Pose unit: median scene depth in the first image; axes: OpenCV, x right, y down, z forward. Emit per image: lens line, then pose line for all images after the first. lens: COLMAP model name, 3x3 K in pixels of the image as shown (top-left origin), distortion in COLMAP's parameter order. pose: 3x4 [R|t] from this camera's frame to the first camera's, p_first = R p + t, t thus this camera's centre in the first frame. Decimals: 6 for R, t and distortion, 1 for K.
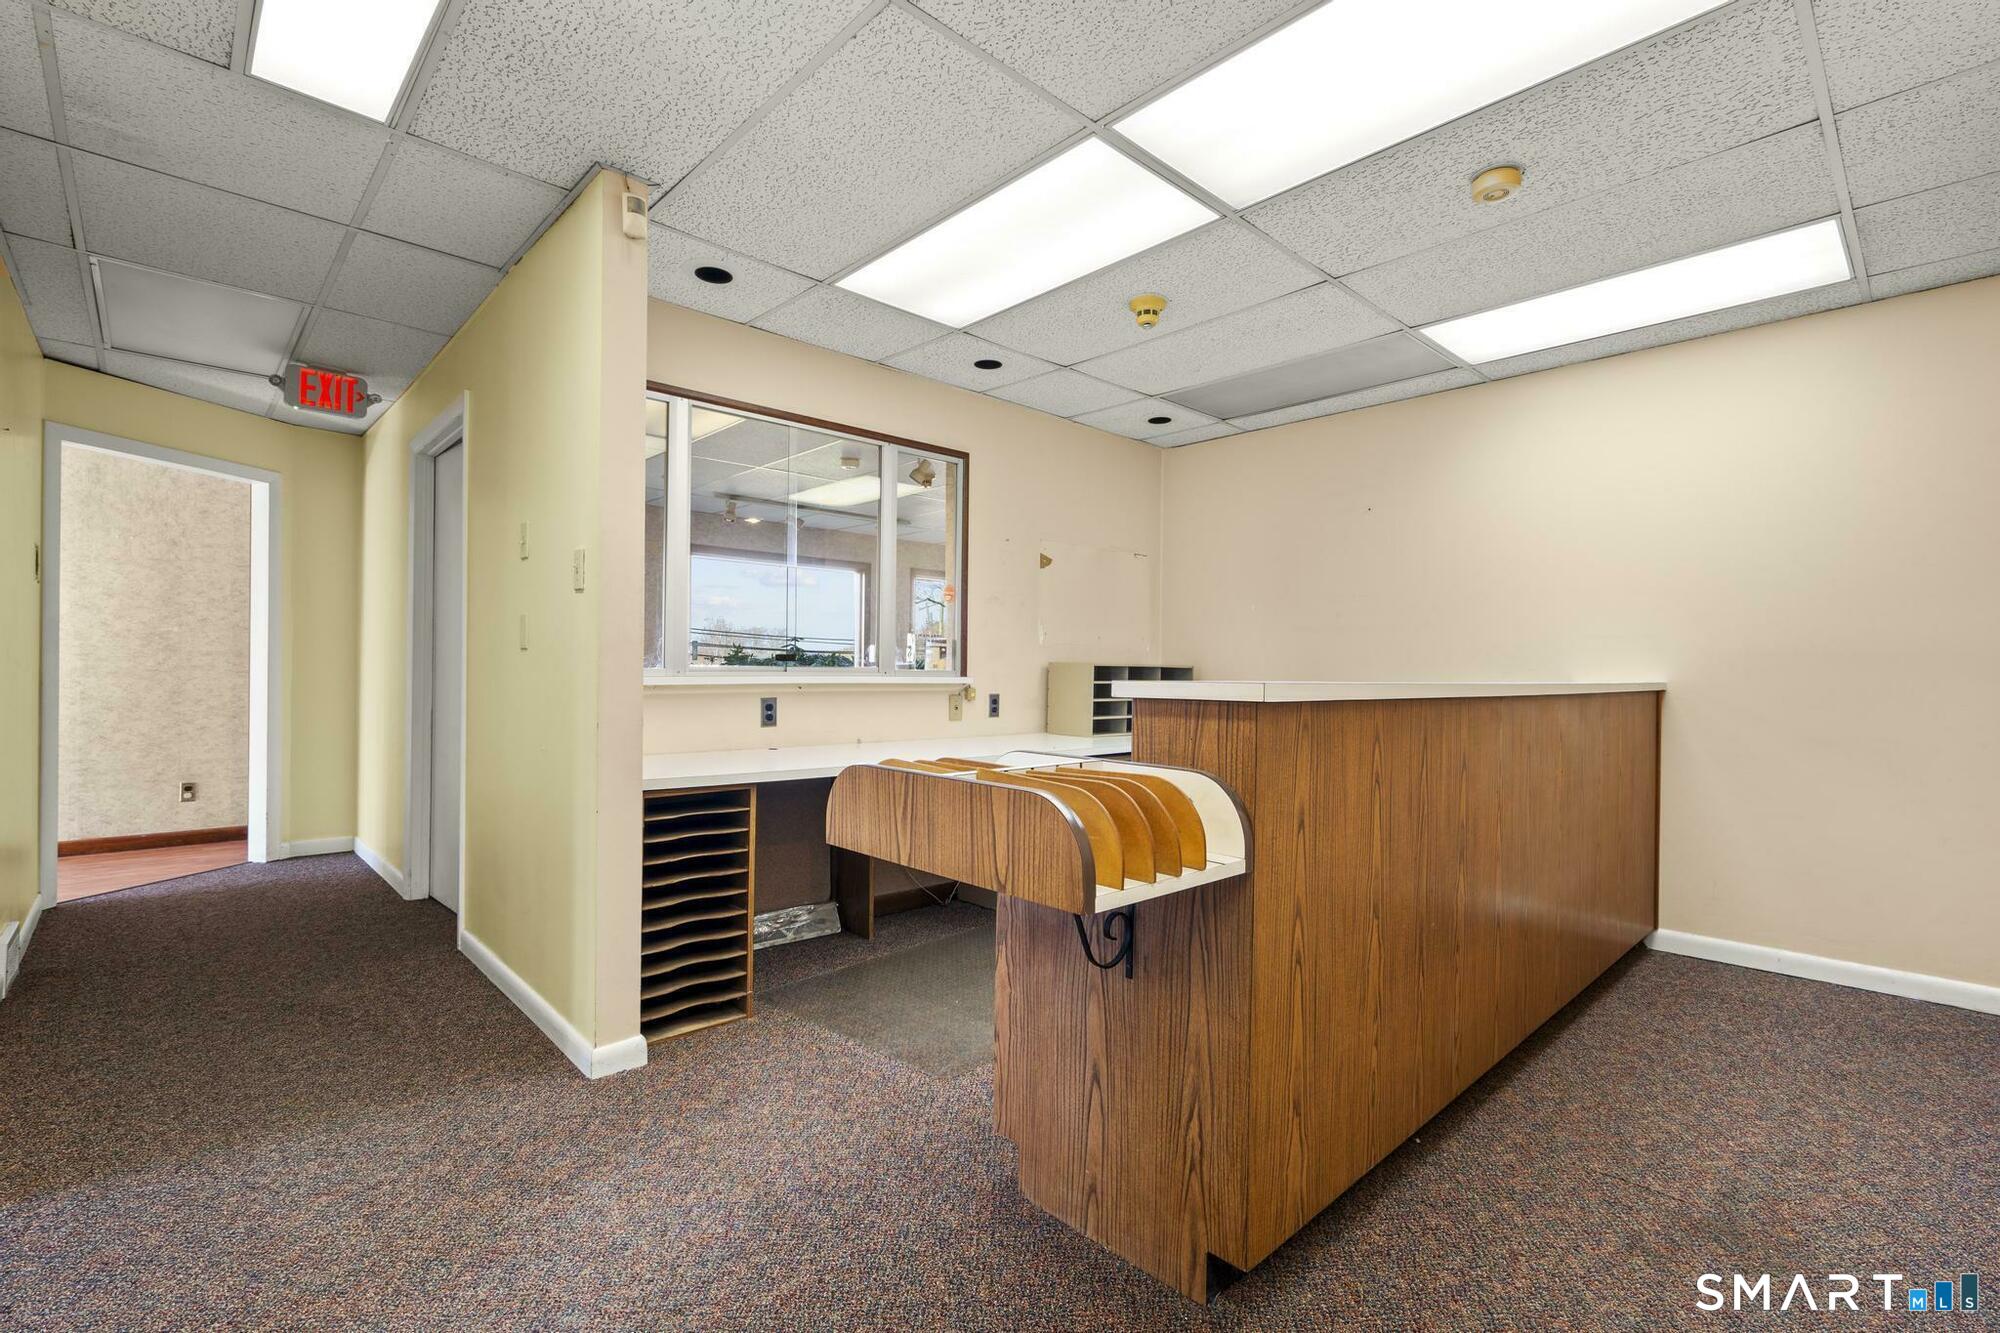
lens RADIAL K [[900.9, 0, 1000.9], [0, 900.9, 674.5], [0, 0, 1]] dist [-0.001400, 0.000075]
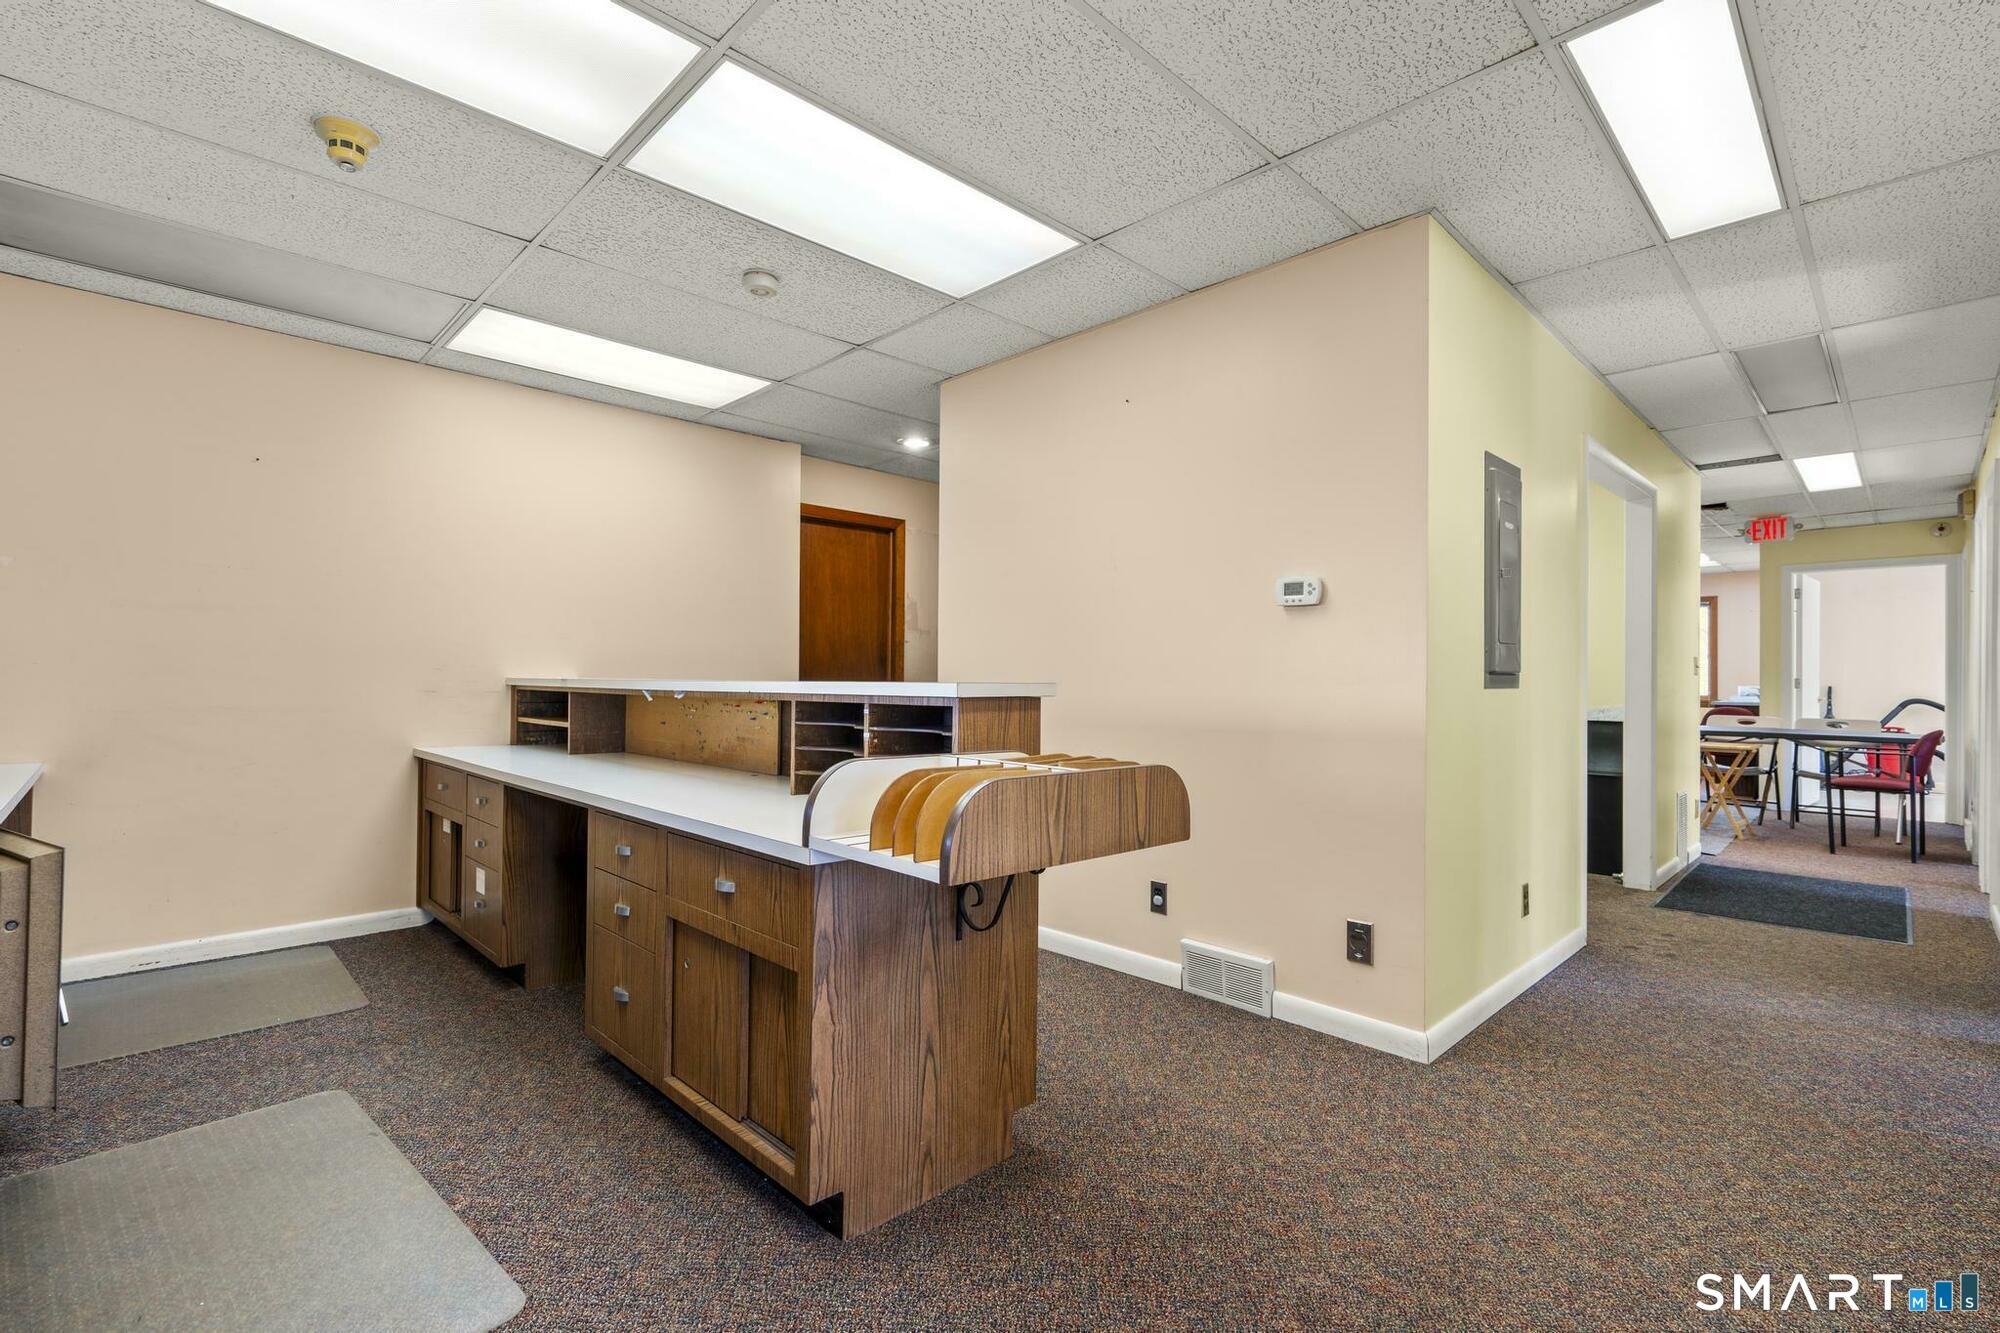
lens RADIAL K [[900.9, 0, 996.1], [0, 900.9, 673.5], [0, 0, 1]] dist [-0.001400, 0.000075]
pose [[-0.016028, -0.003187, 0.999866, -0.975654], [-0.006388, 0.999975, 0.003085, -0.008402], [-0.999851, -0.006338, -0.016048, 0.937485]]
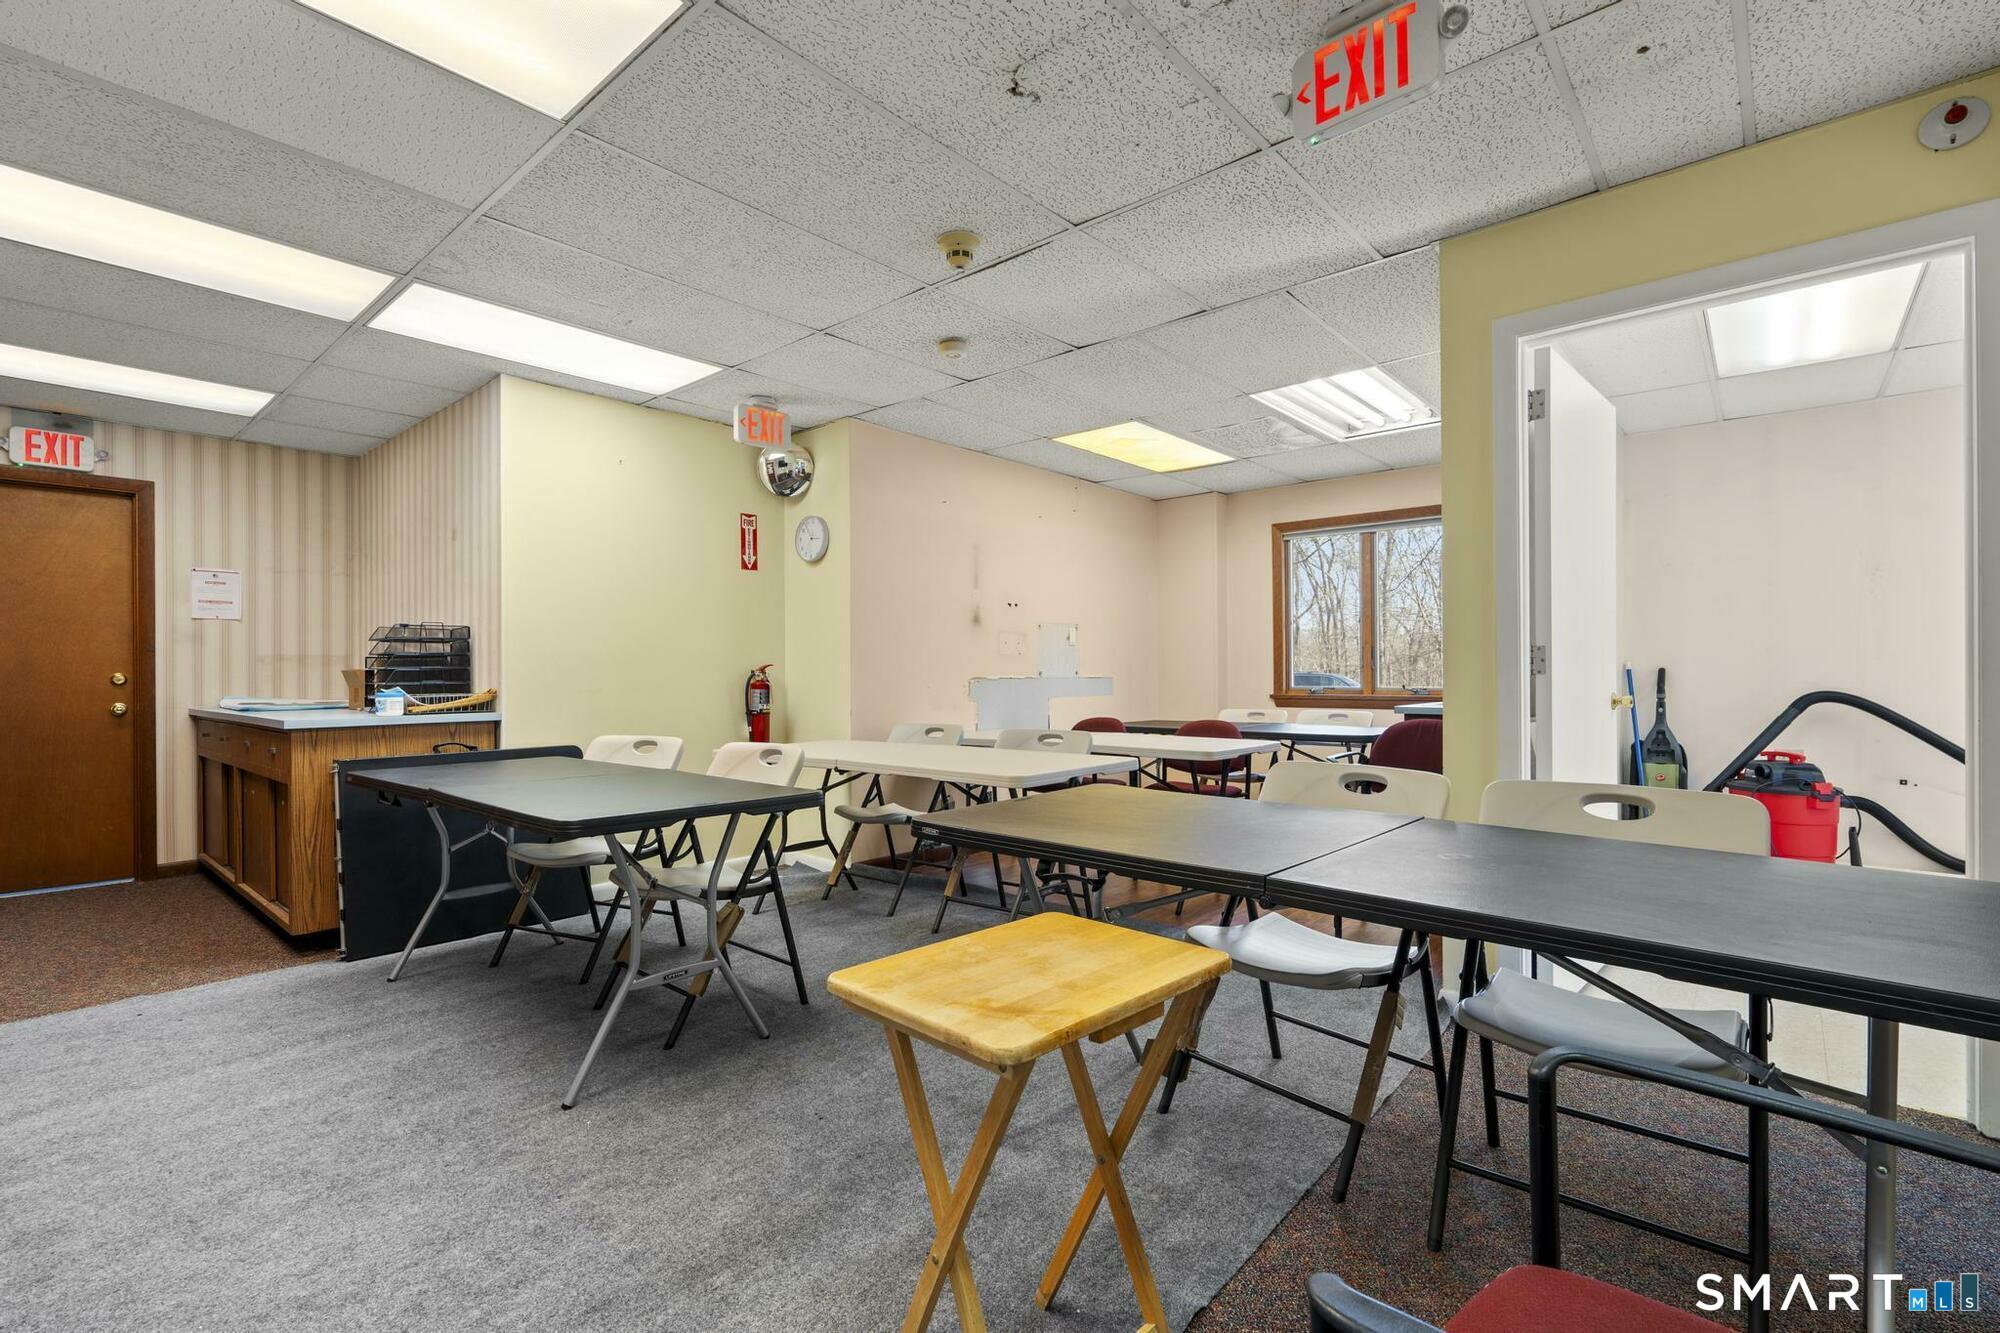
lens RADIAL K [[900.9, 0, 1006.4], [0, 900.9, 668.1], [0, 0, 1]] dist [-0.001400, 0.000075]
pose [[-0.073177, -0.006738, 0.997296, -0.573237], [-0.006038, 0.999962, 0.006313, 0.000635], [-0.997301, -0.005560, -0.073214, 0.521684]]
